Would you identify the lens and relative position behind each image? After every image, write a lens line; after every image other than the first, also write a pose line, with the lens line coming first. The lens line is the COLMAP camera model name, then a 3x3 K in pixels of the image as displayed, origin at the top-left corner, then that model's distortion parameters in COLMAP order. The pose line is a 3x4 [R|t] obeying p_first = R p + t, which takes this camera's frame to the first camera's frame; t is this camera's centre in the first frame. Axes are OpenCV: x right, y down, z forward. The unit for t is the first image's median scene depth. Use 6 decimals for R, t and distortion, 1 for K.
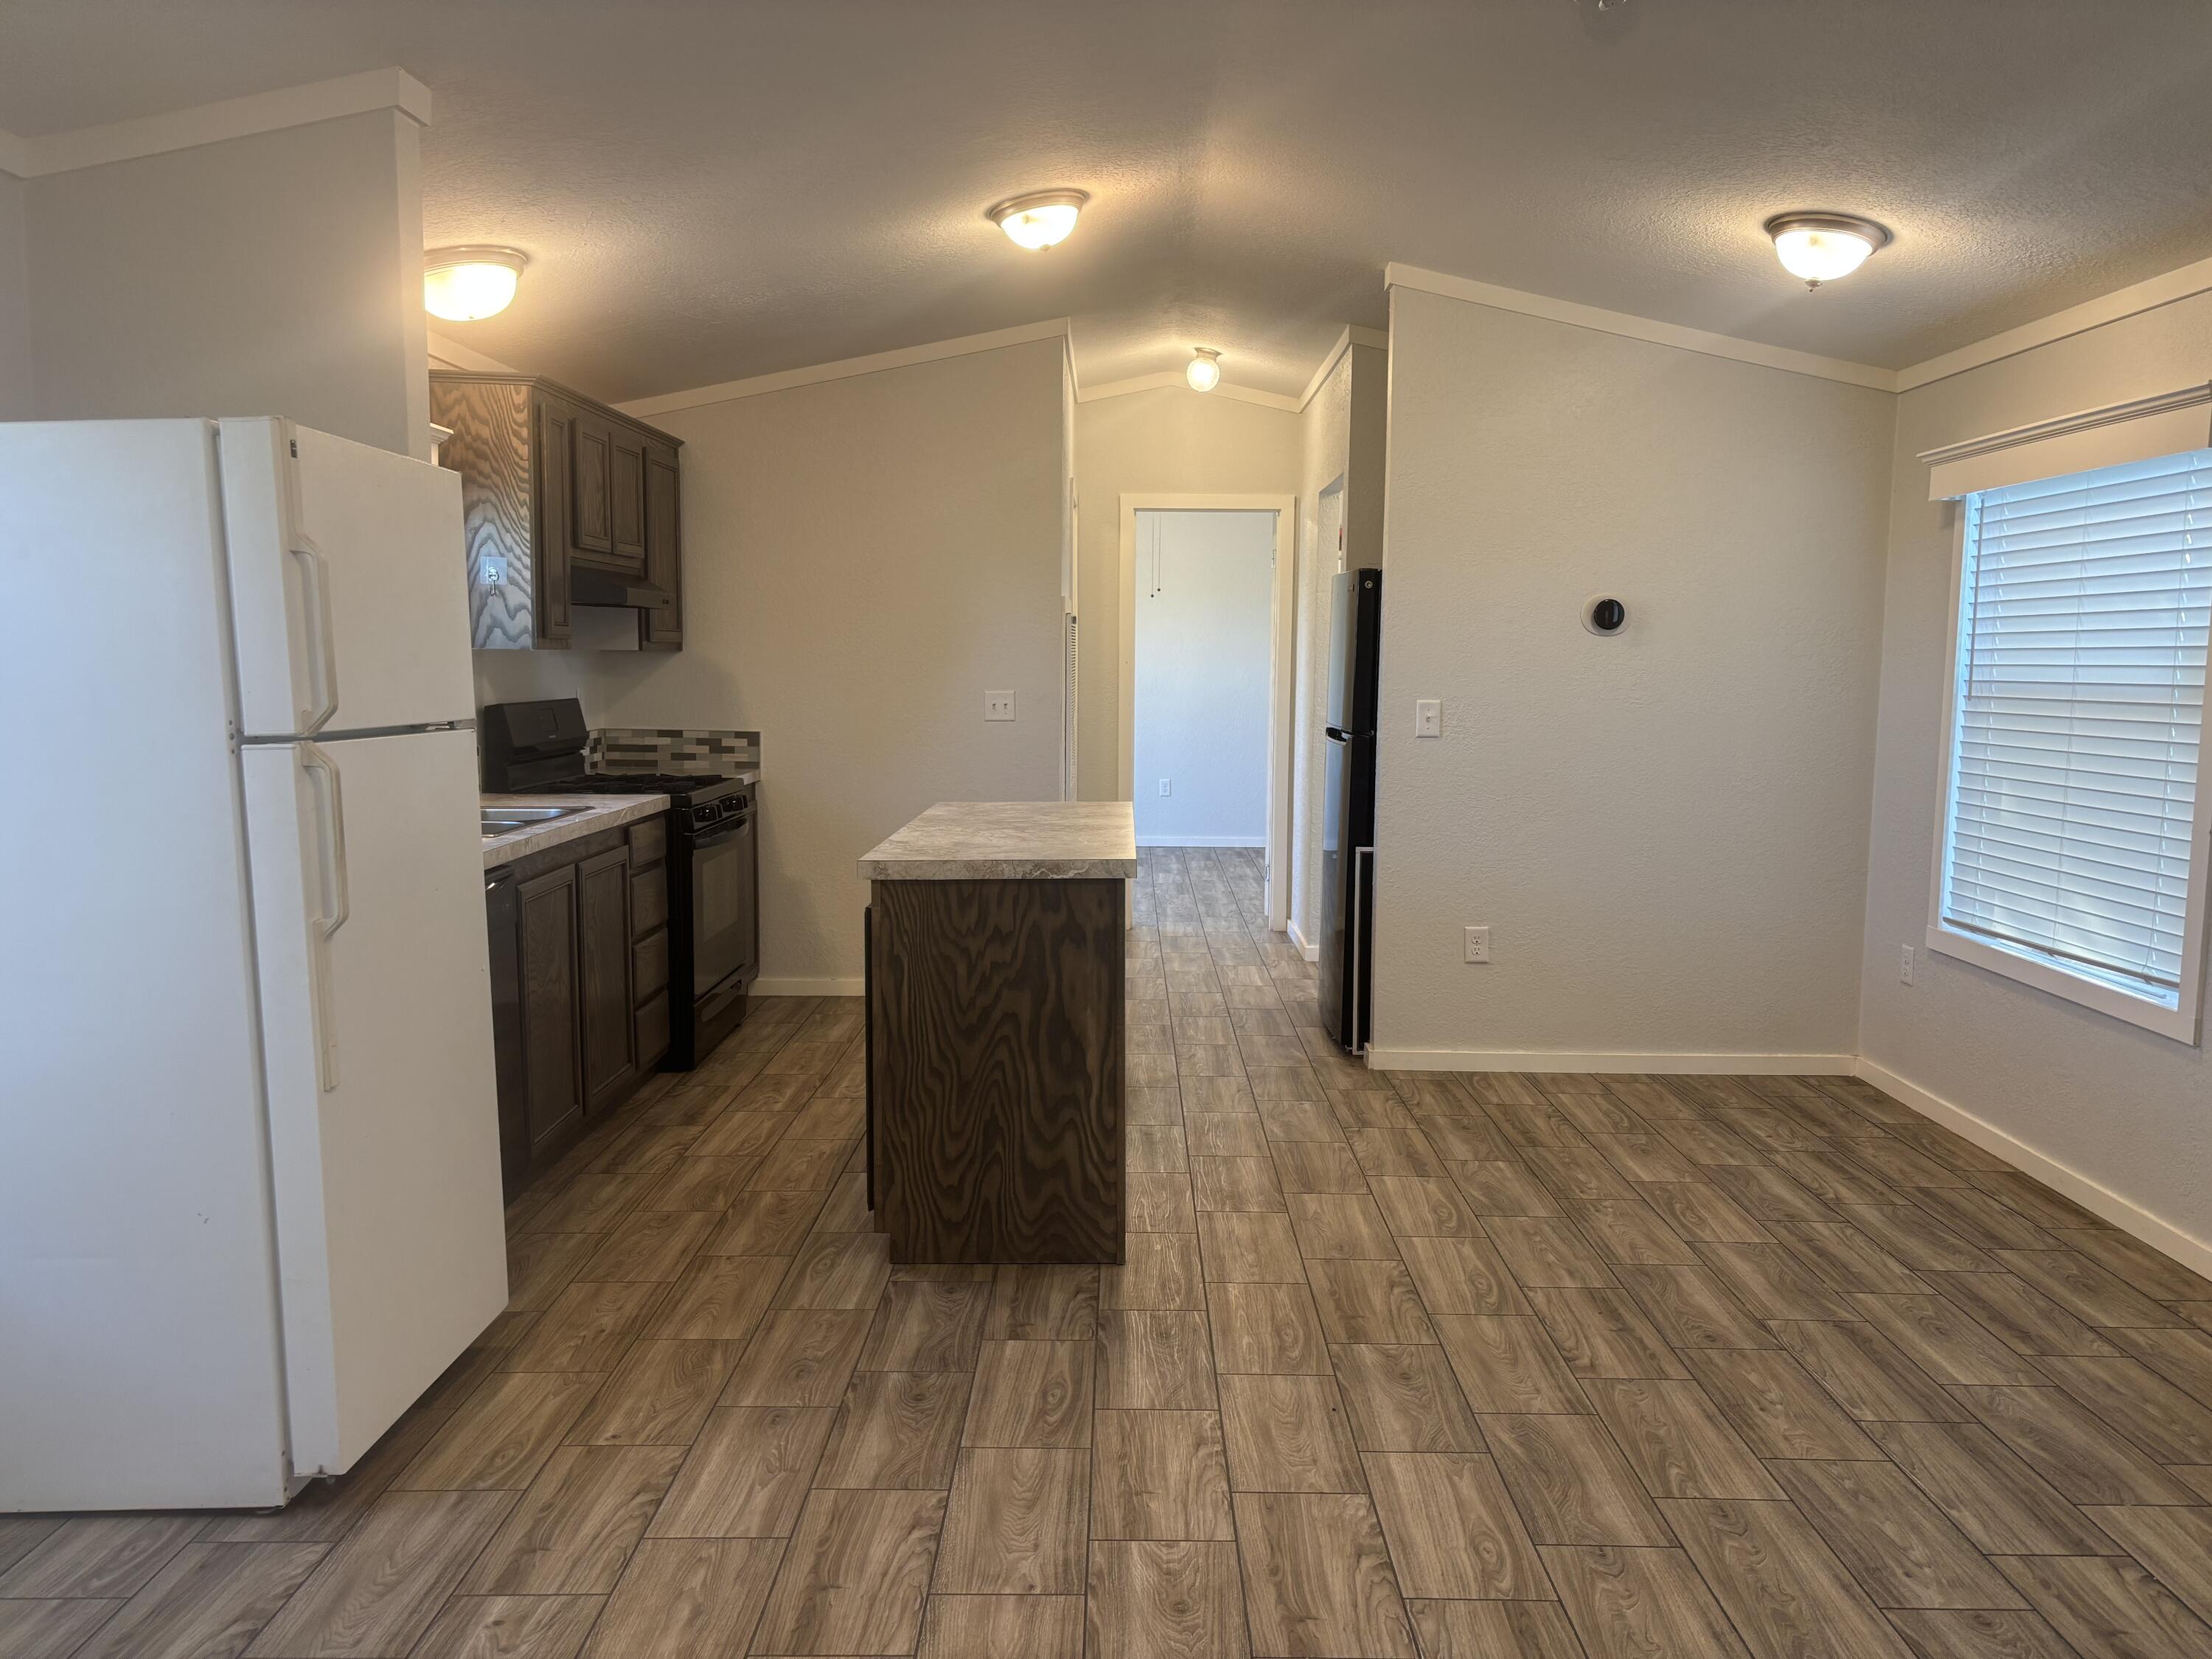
lens RADIAL K [[1694.1, 0, 1120.3], [0, 1694.1, 835.8], [0, 0, 1]] dist [0.051488, -0.053991]
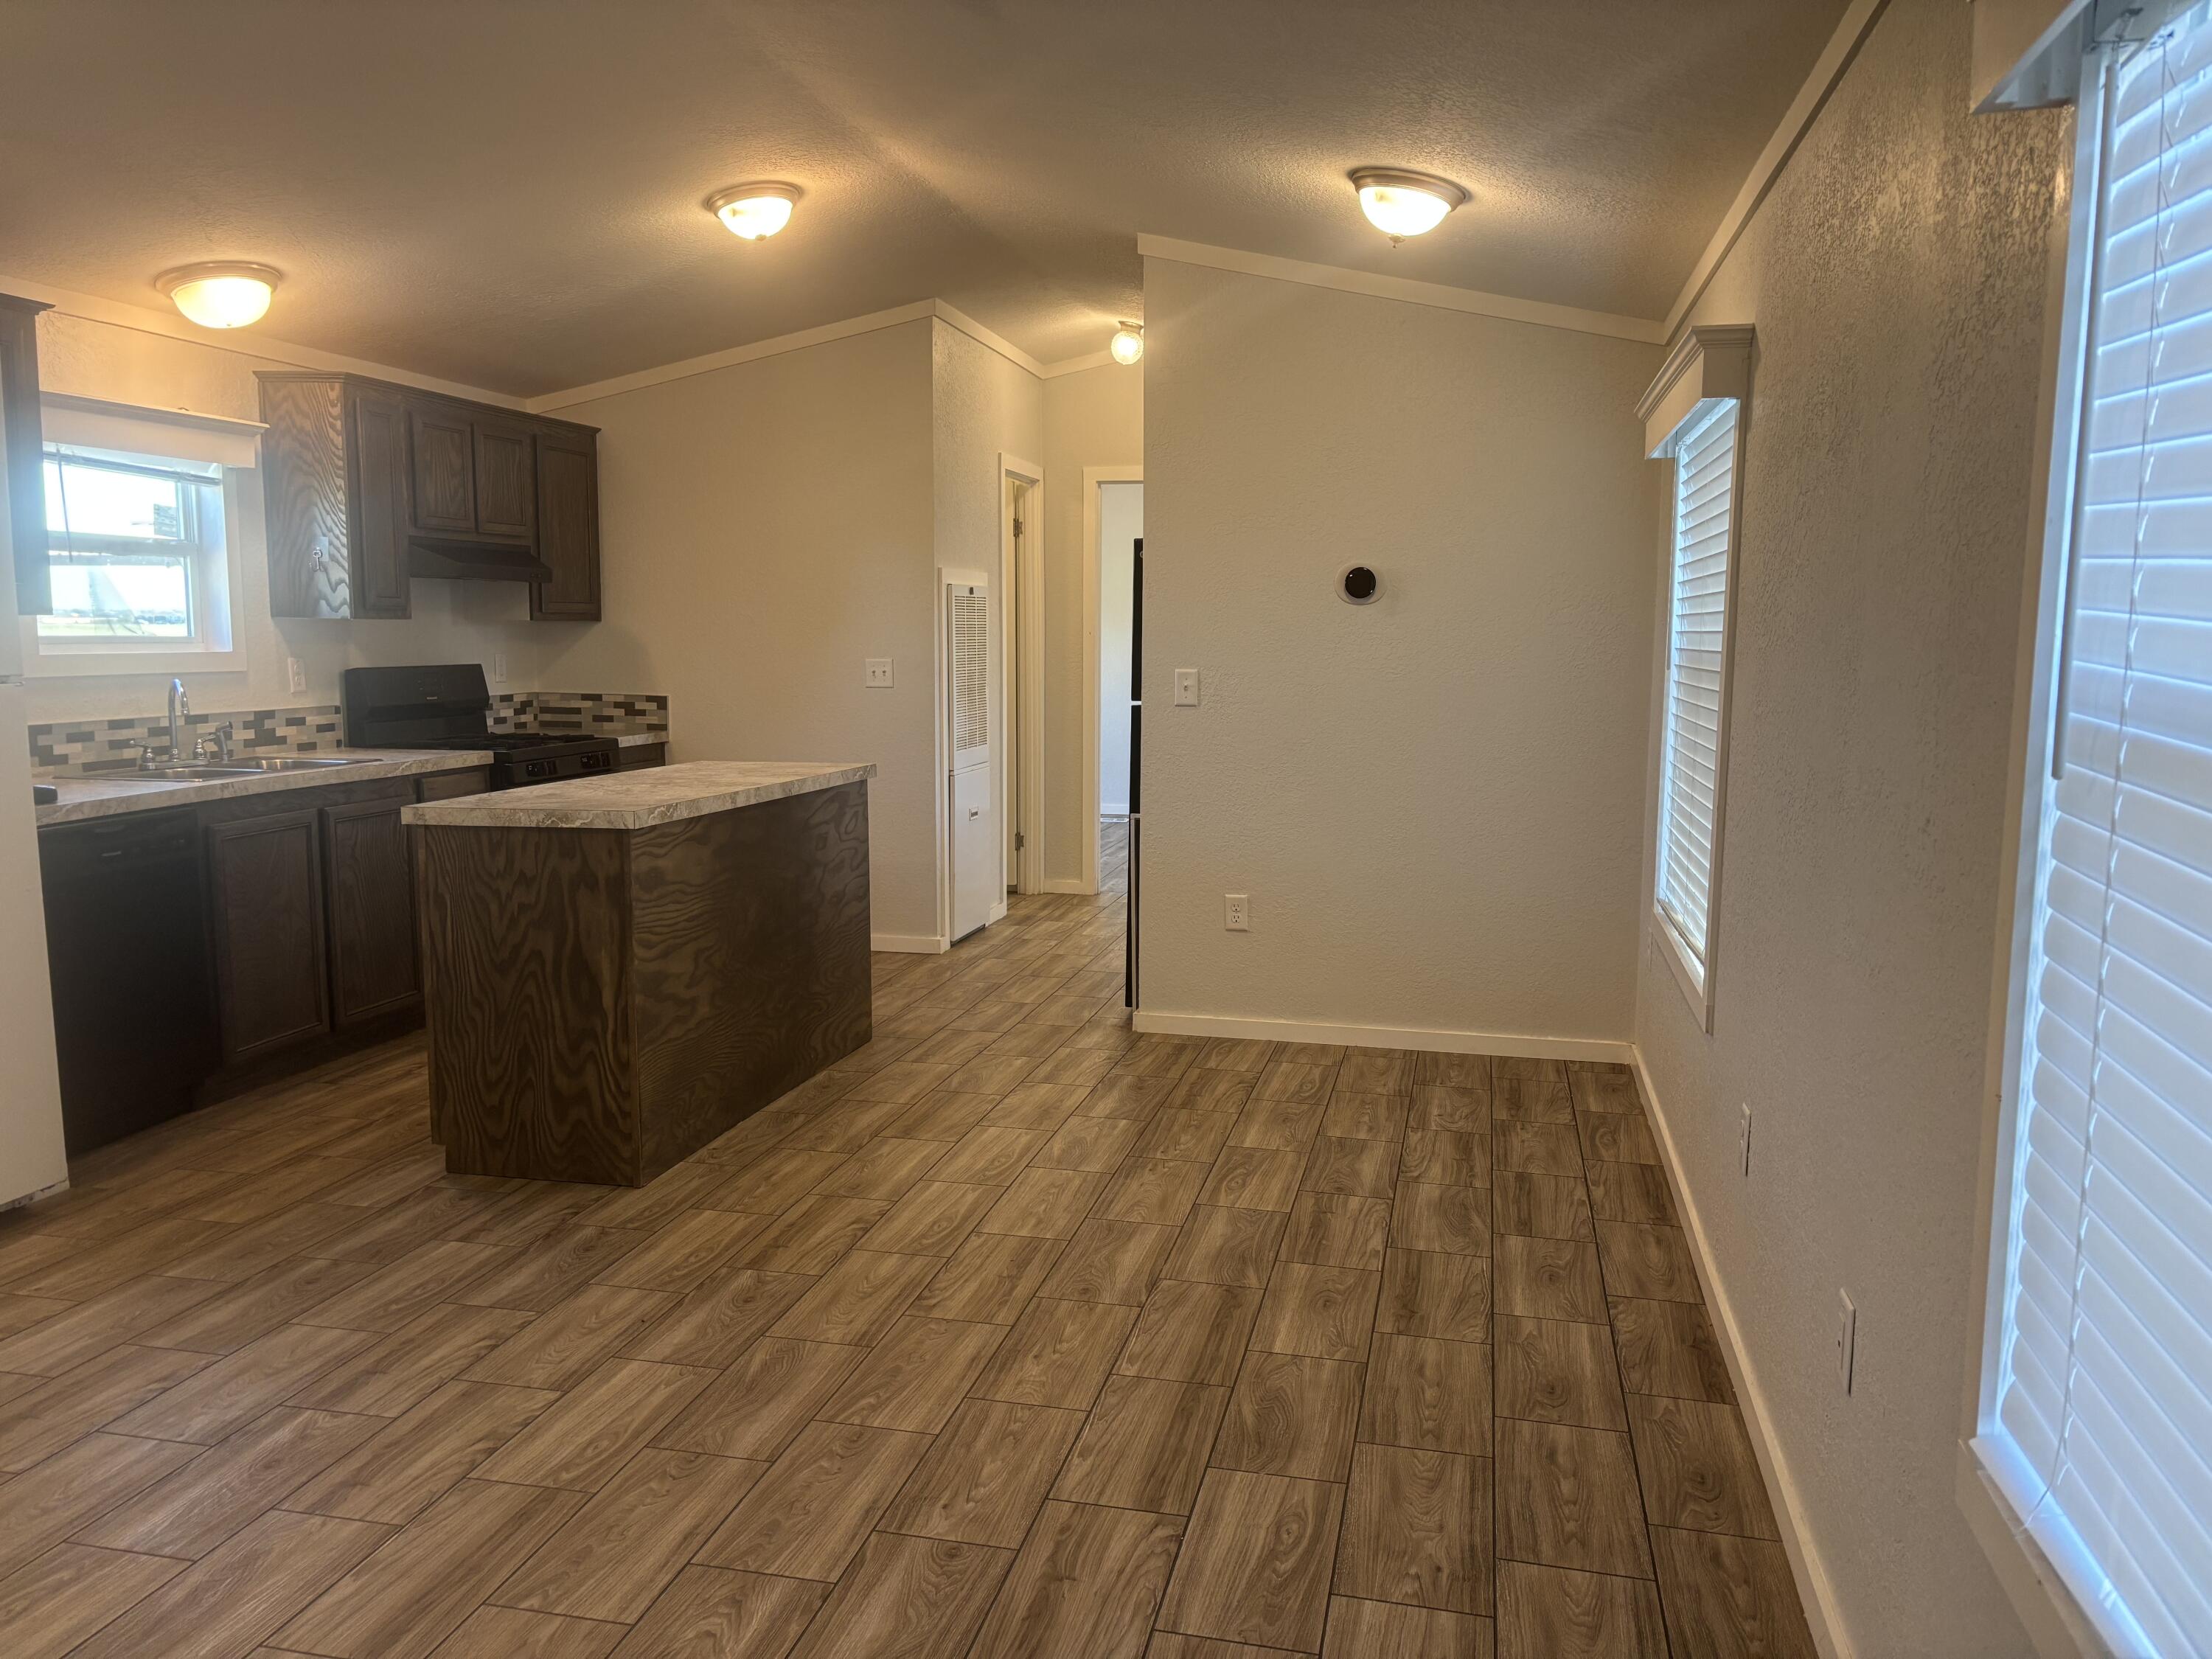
lens RADIAL K [[1684.5, 0, 1114.6], [0, 1684.5, 845.4], [0, 0, 1]] dist [0.042293, -0.046460]
pose [[0.976685, 0.026817, -0.212994, 0.494739], [-0.022232, 0.999467, 0.023895, 0.002403], [0.213521, -0.018603, 0.976761, 0.017600]]
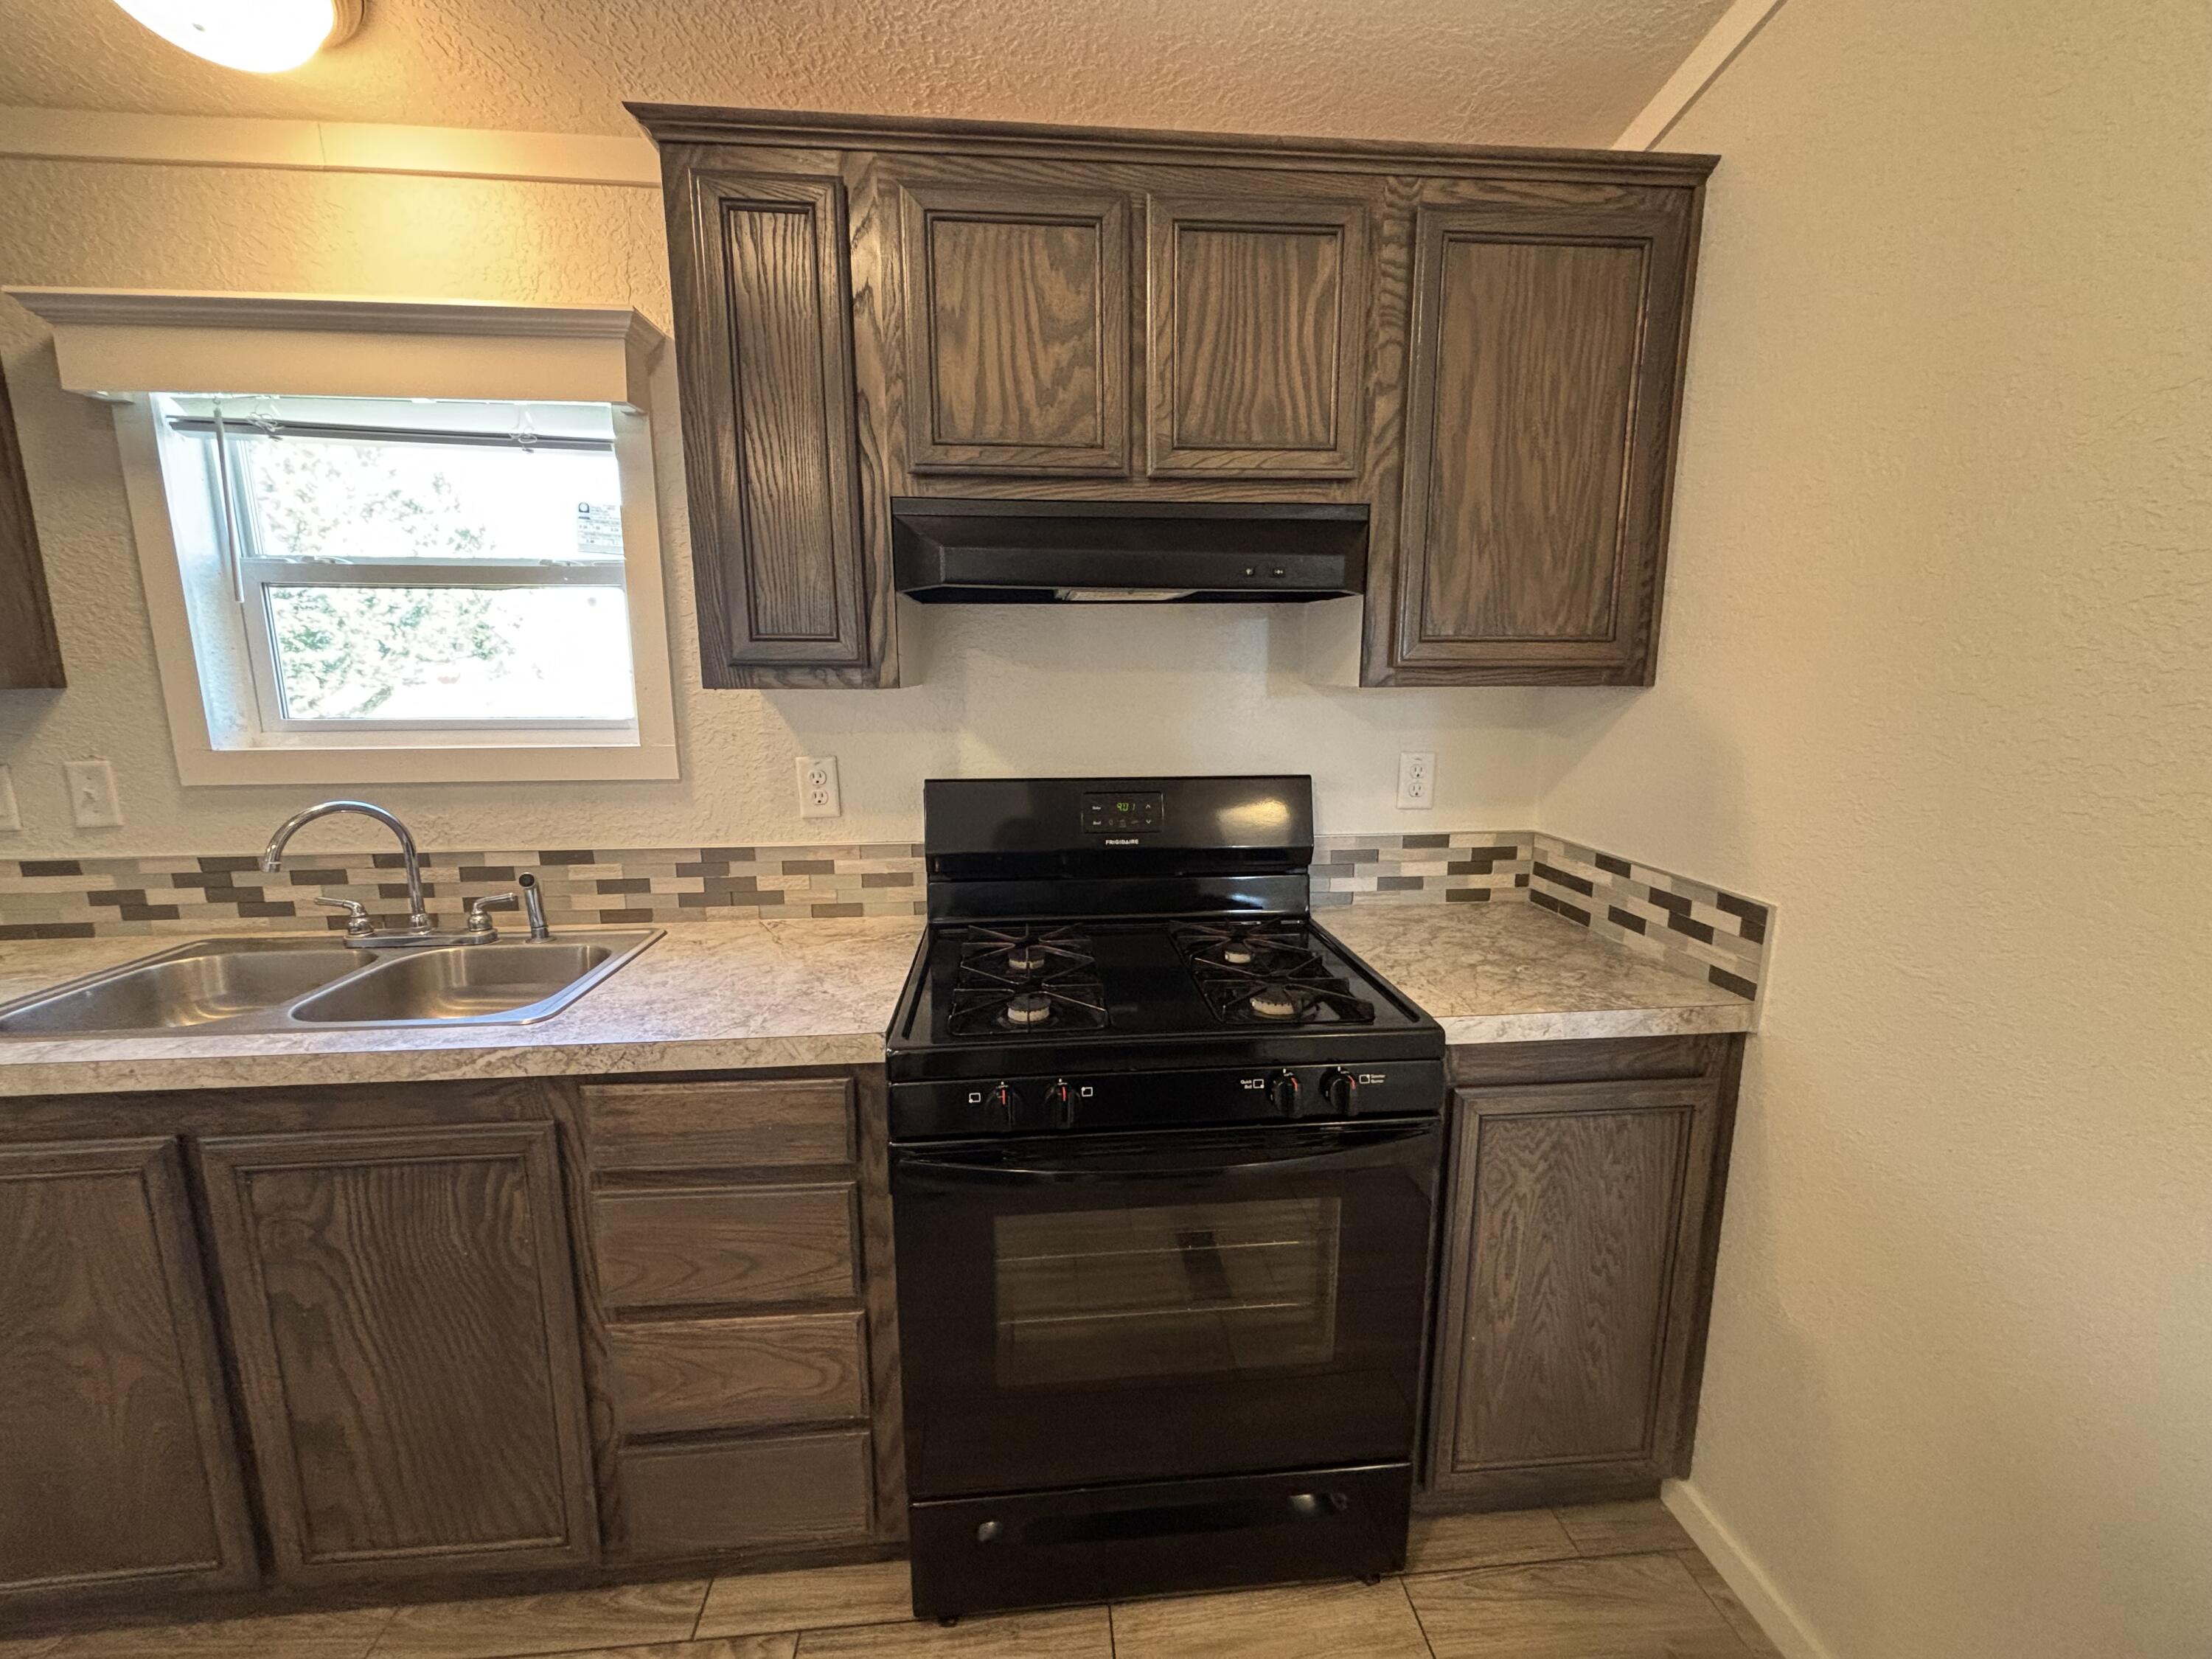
lens RADIAL K [[887.3, 0, 1104.1], [0, 887.3, 825.6], [0, 0, 1]] dist [-0.001325, -0.000483]
pose [[0.092085, 0.157334, -0.983243, -0.068801], [-0.101029, 0.983819, 0.147964, -0.154038], [0.990613, 0.085710, 0.106490, 1.395724]]
